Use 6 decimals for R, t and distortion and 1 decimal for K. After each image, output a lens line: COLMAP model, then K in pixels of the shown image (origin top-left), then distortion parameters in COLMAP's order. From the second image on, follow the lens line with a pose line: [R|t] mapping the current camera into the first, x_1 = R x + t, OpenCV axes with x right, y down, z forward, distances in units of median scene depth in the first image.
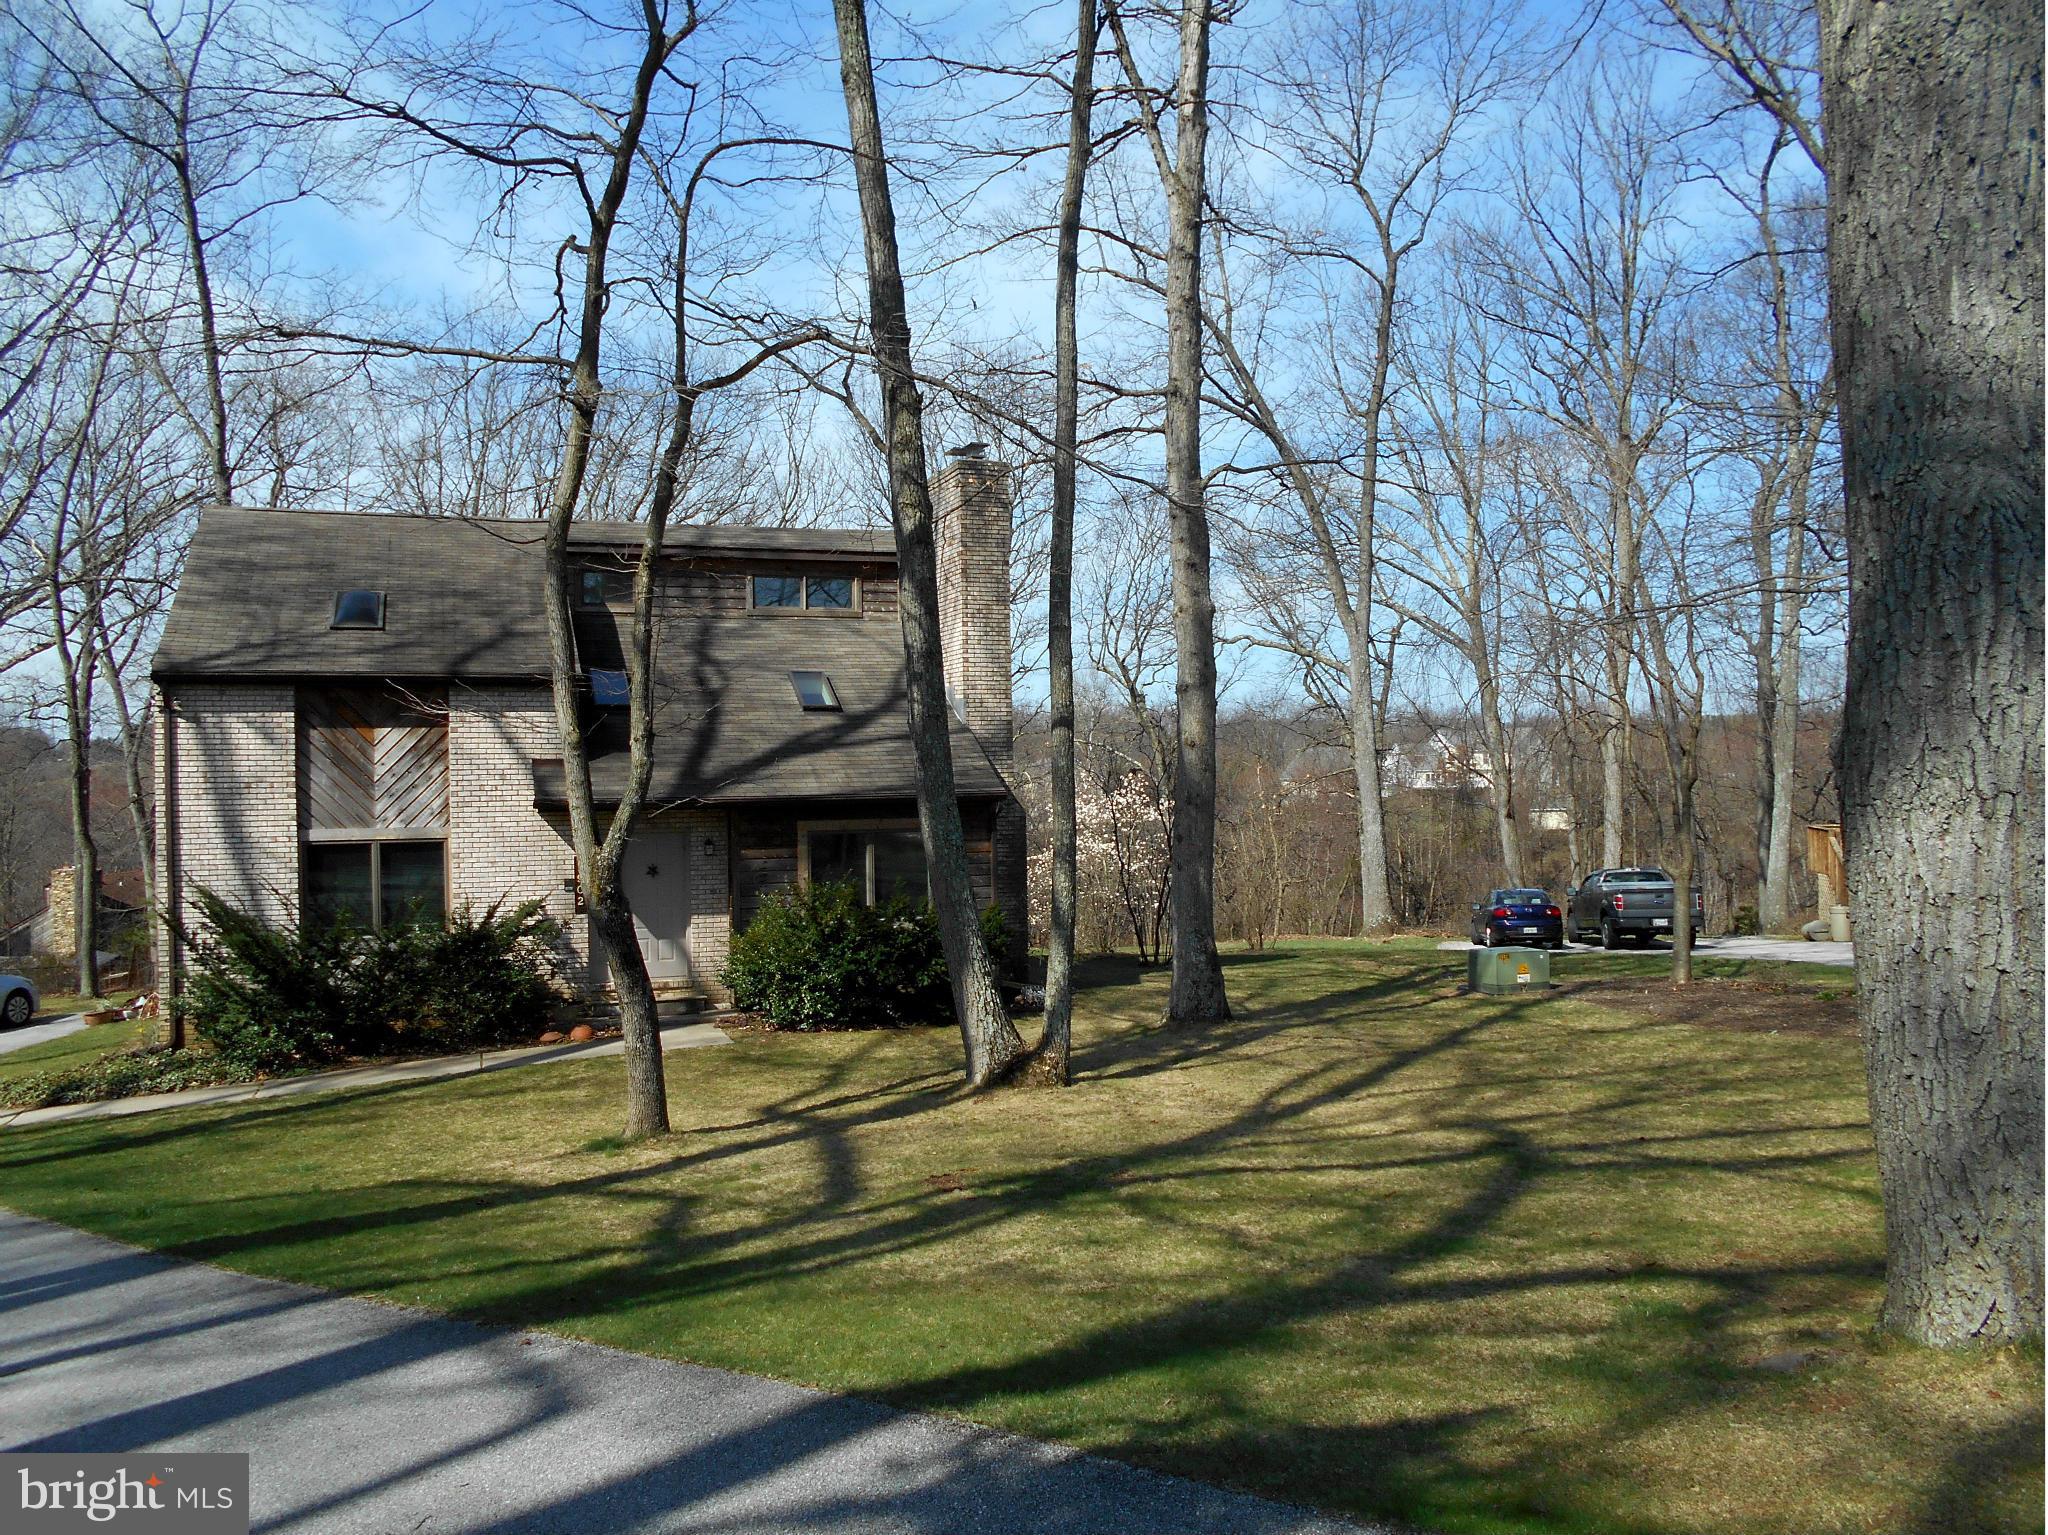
lens RADIAL K [[1602.1, 0, 973.7], [0, 1602.1, 808.5], [0, 0, 1]] dist [-0.059596, 0.149444]
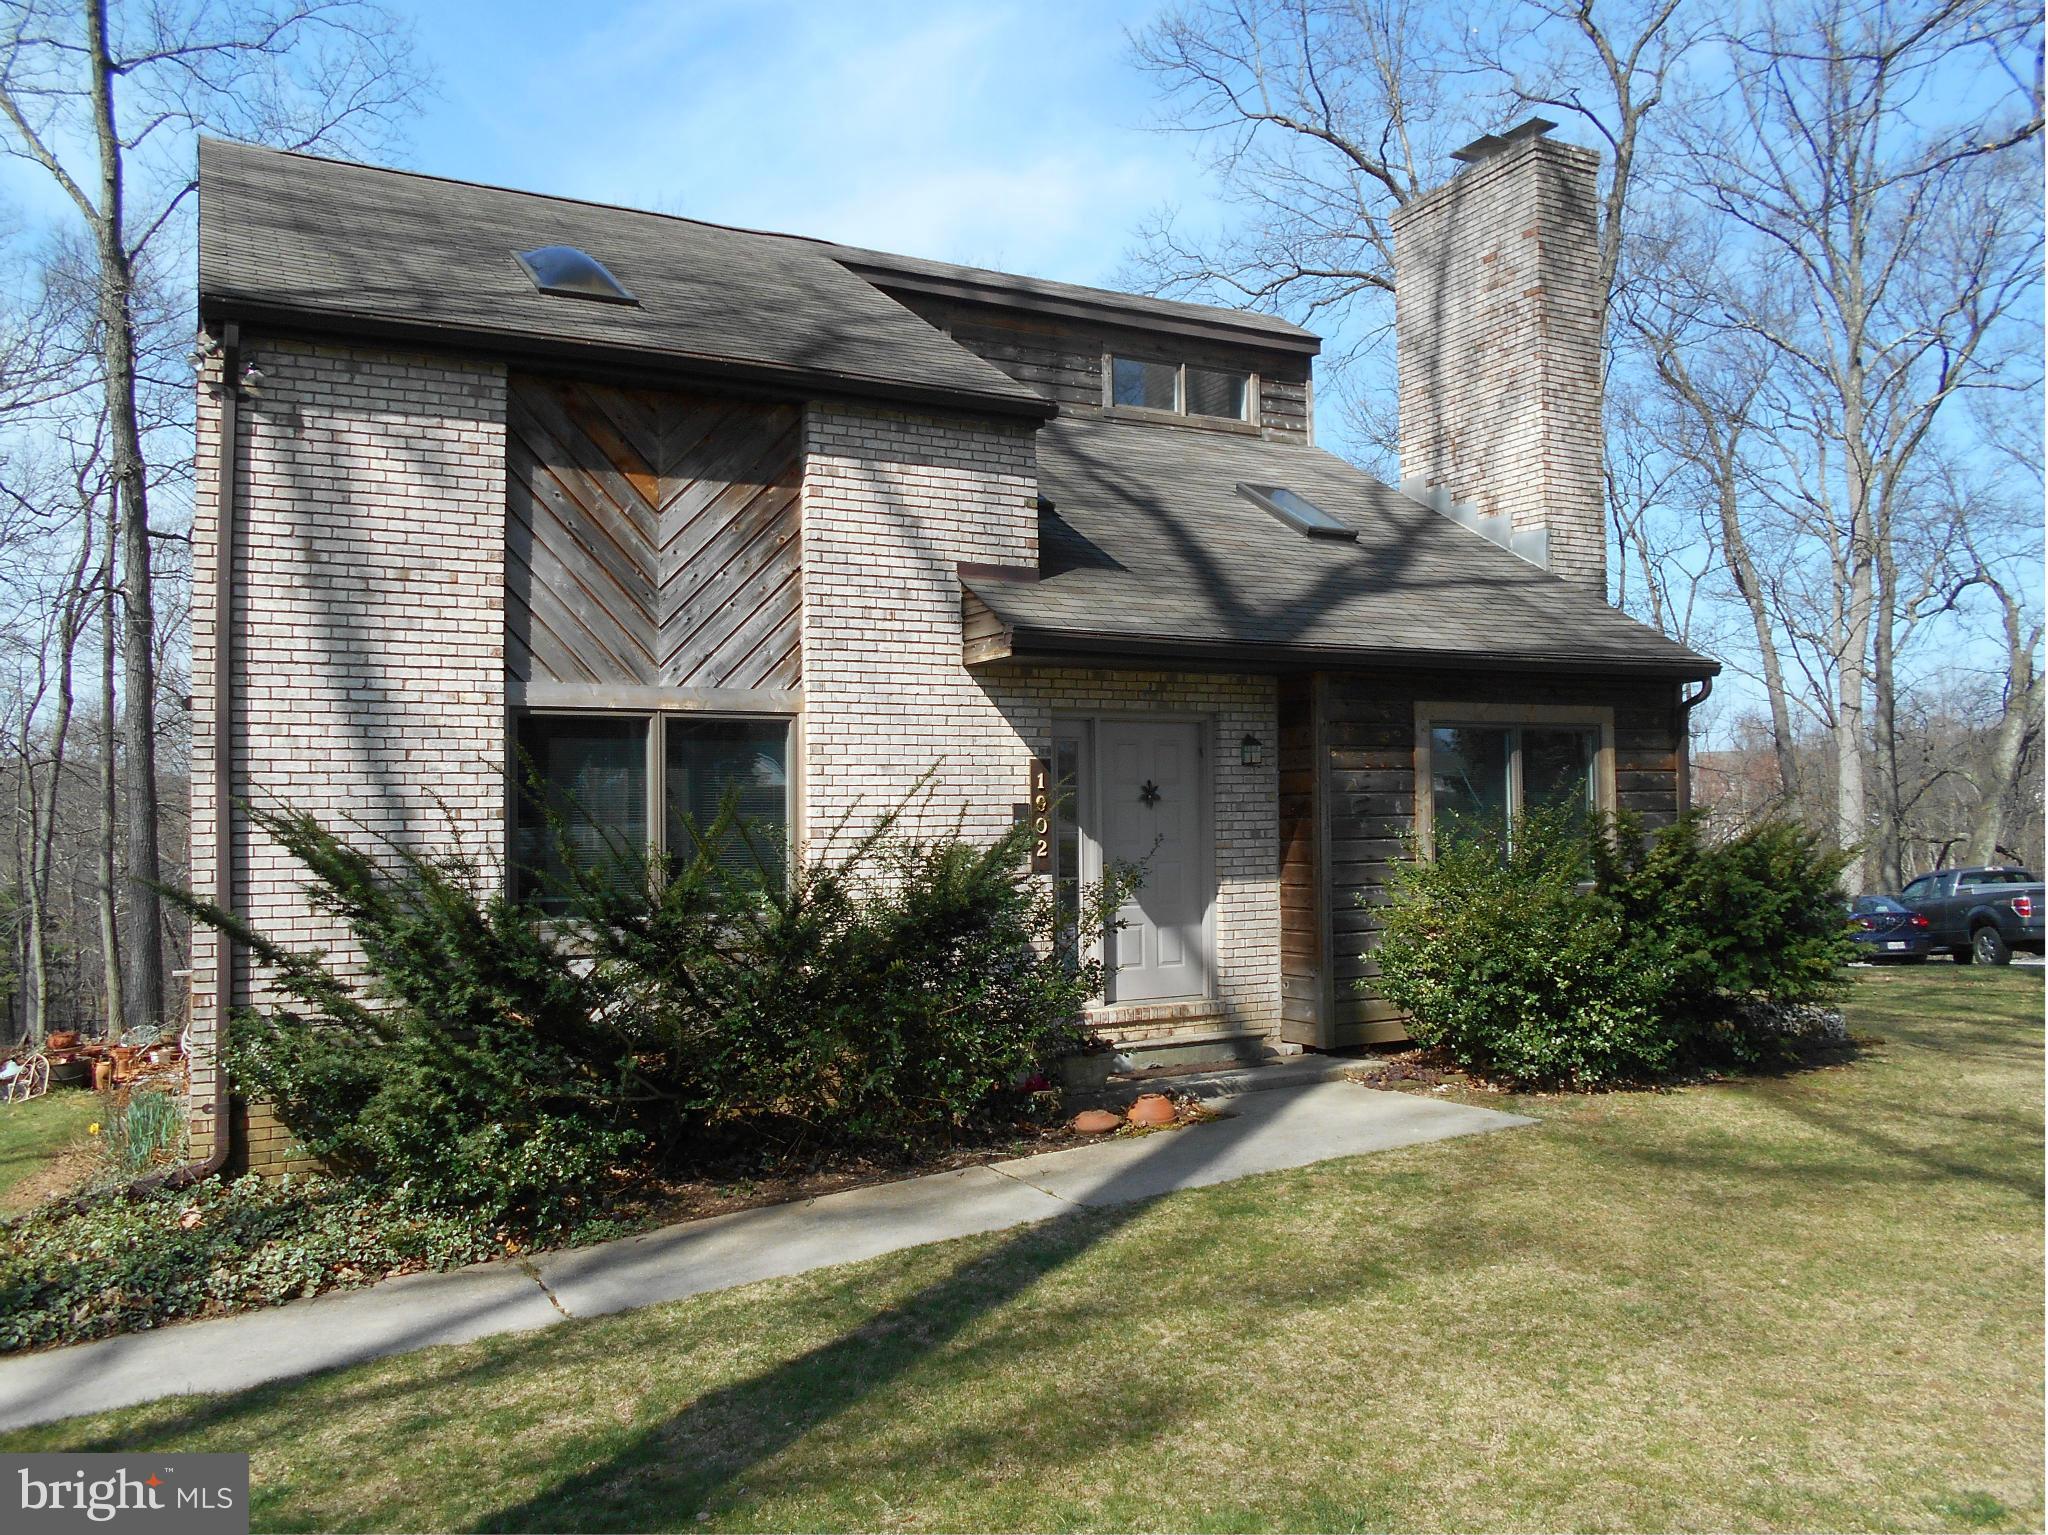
lens RADIAL K [[1576.2, 0, 967.5], [0, 1576.2, 763.5], [0, 0, 1]] dist [0.011184, 0.006662]
pose [[0.990437, 0.008080, 0.137730, -0.346022], [0.000838, 0.997913, -0.064566, 0.065238], [-0.137965, 0.064064, 0.988363, 0.520718]]
